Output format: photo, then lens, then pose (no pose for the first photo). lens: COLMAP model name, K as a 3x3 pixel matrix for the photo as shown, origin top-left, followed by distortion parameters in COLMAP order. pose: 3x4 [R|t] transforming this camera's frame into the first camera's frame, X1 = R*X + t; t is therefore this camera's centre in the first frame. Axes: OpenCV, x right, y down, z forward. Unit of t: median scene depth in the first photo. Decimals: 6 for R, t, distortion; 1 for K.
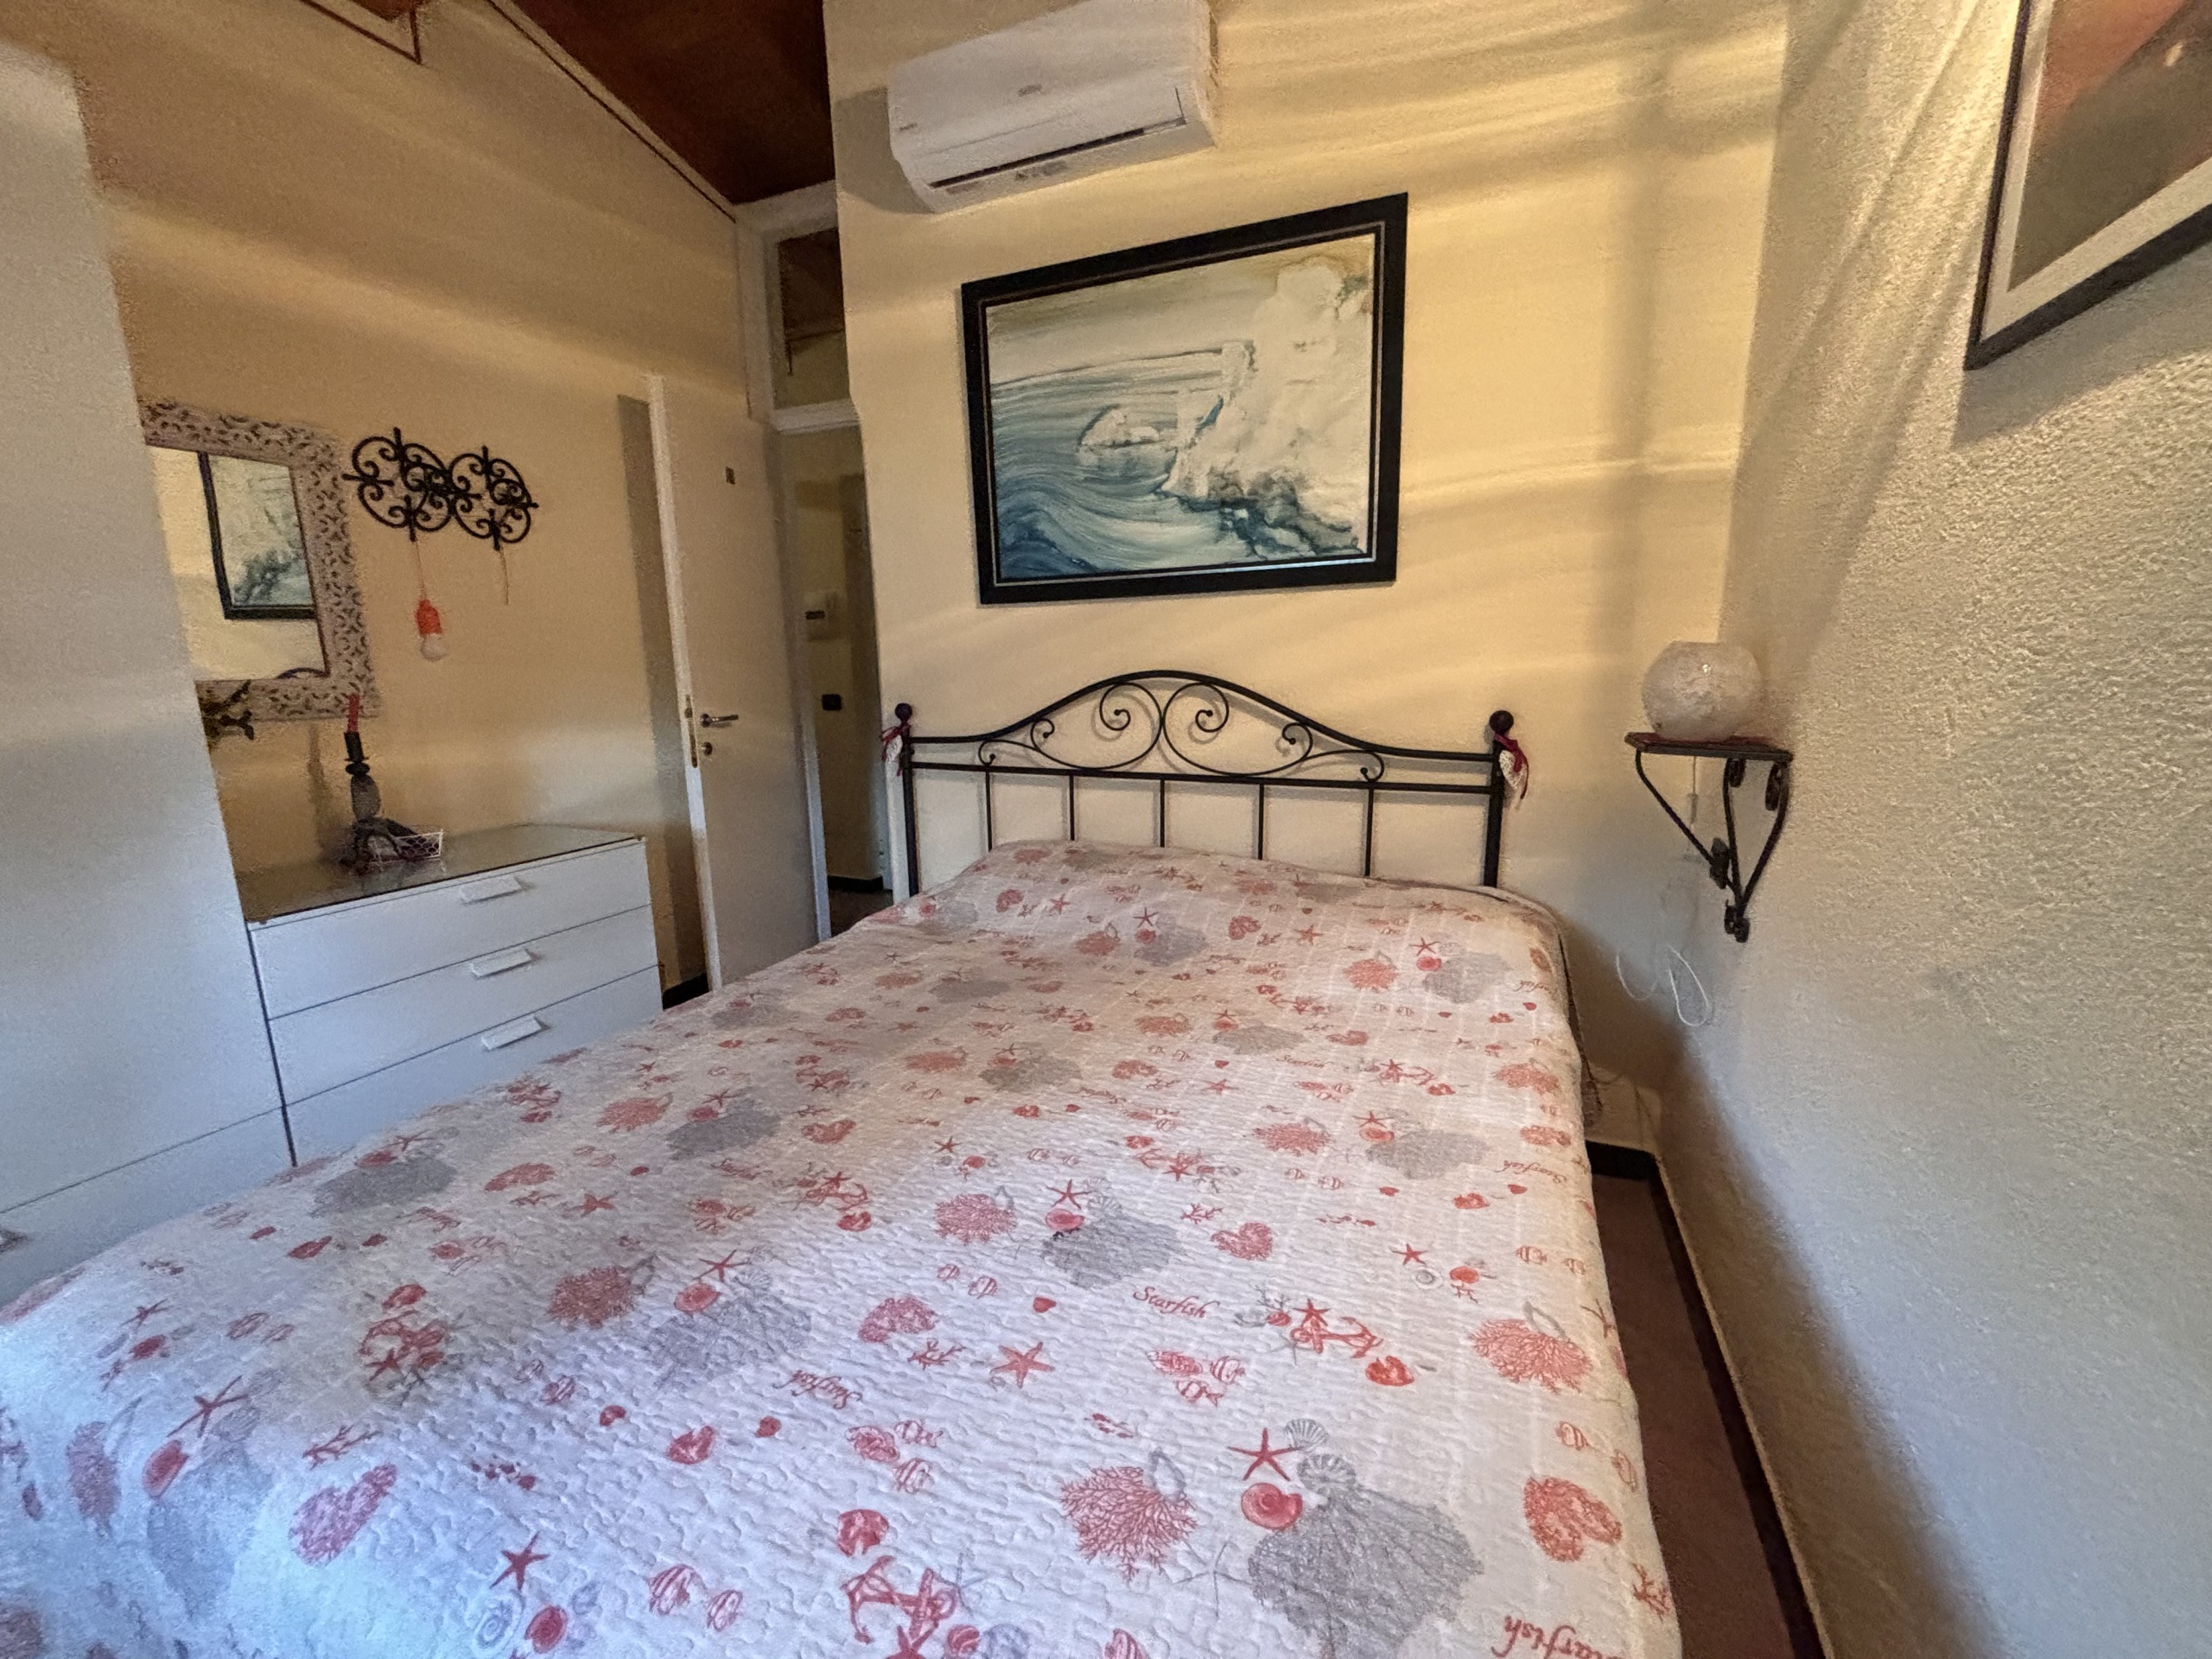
lens RADIAL K [[891.5, 0, 1104.6], [0, 891.5, 830.3], [0, 0, 1]] dist [0.001213, 0.000231]
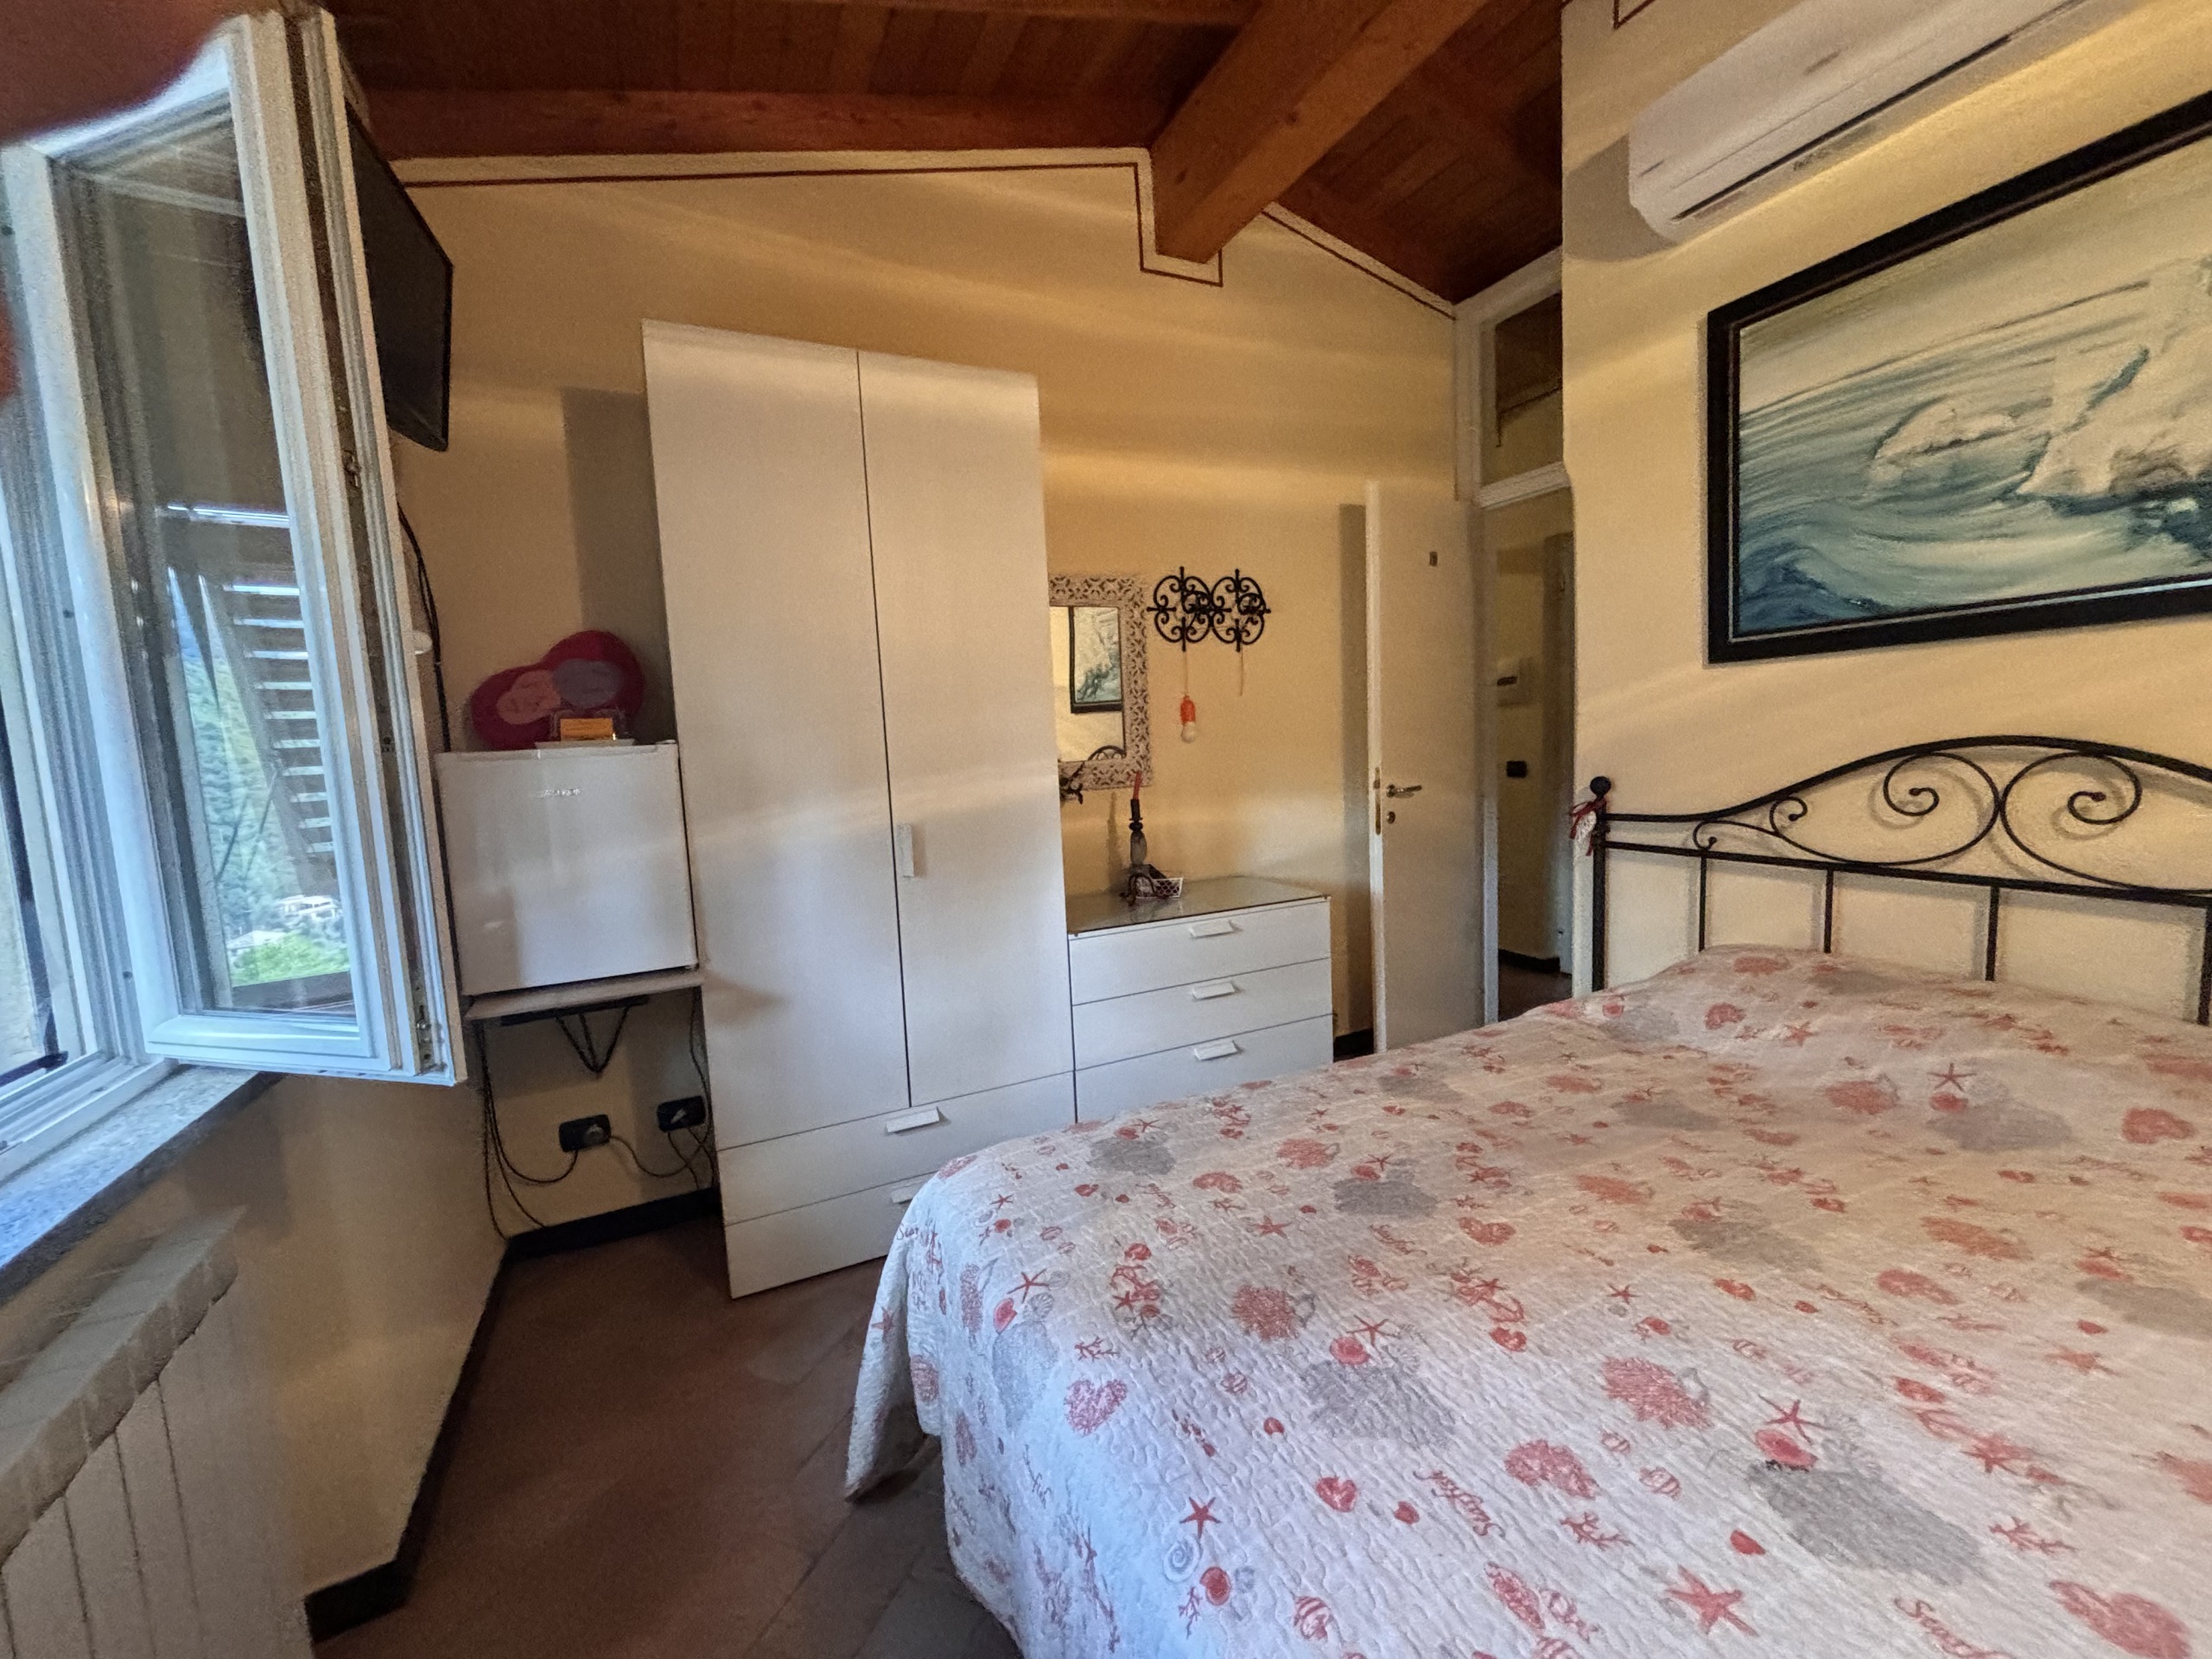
lens RADIAL K [[891.5, 0, 1104.3], [0, 891.5, 830.3], [0, 0, 1]] dist [0.001213, 0.000231]
pose [[0.749117, 0.046466, -0.660806, 0.000490], [-0.090082, 0.995416, -0.032126, -0.018333], [0.656284, 0.083593, 0.749869, -0.023554]]
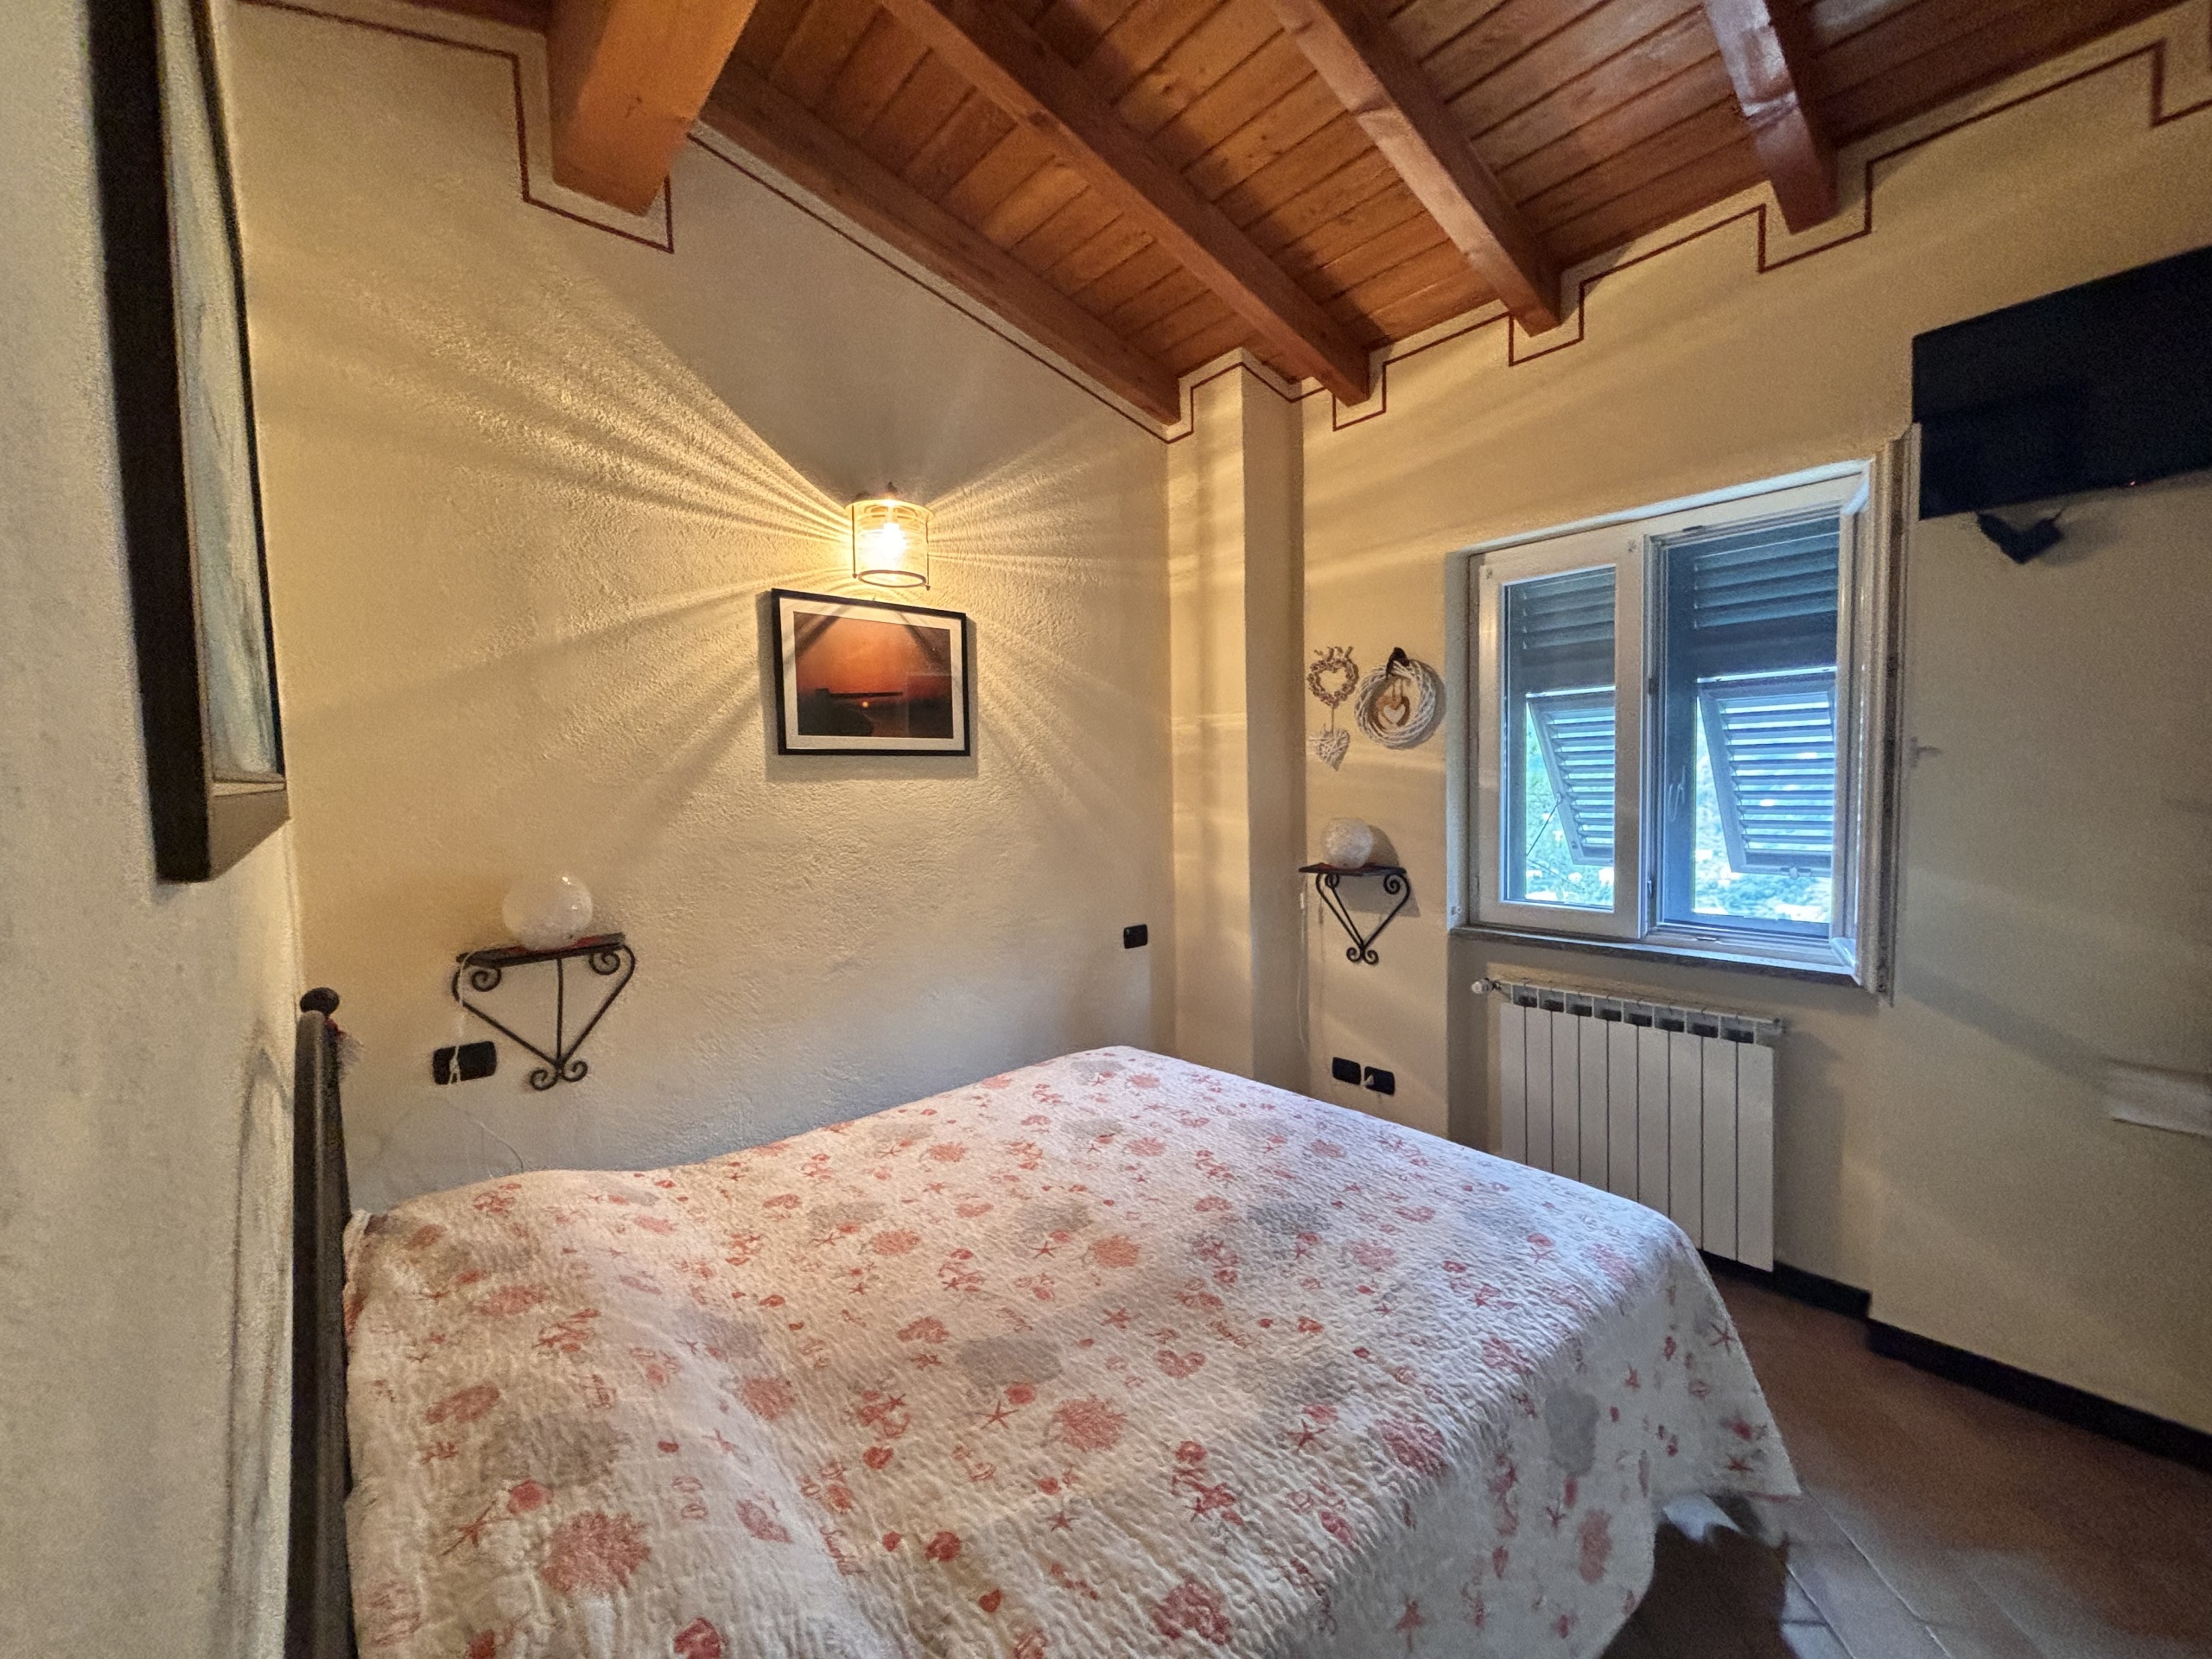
lens RADIAL K [[891.5, 0, 1107.1], [0, 891.5, 830.0], [0, 0, 1]] dist [0.001213, 0.000231]
pose [[-0.894869, 0.013305, 0.446131, -0.525923], [0.126275, 0.966265, 0.224471, -0.372356], [-0.428094, 0.257207, -0.866360, 1.418910]]
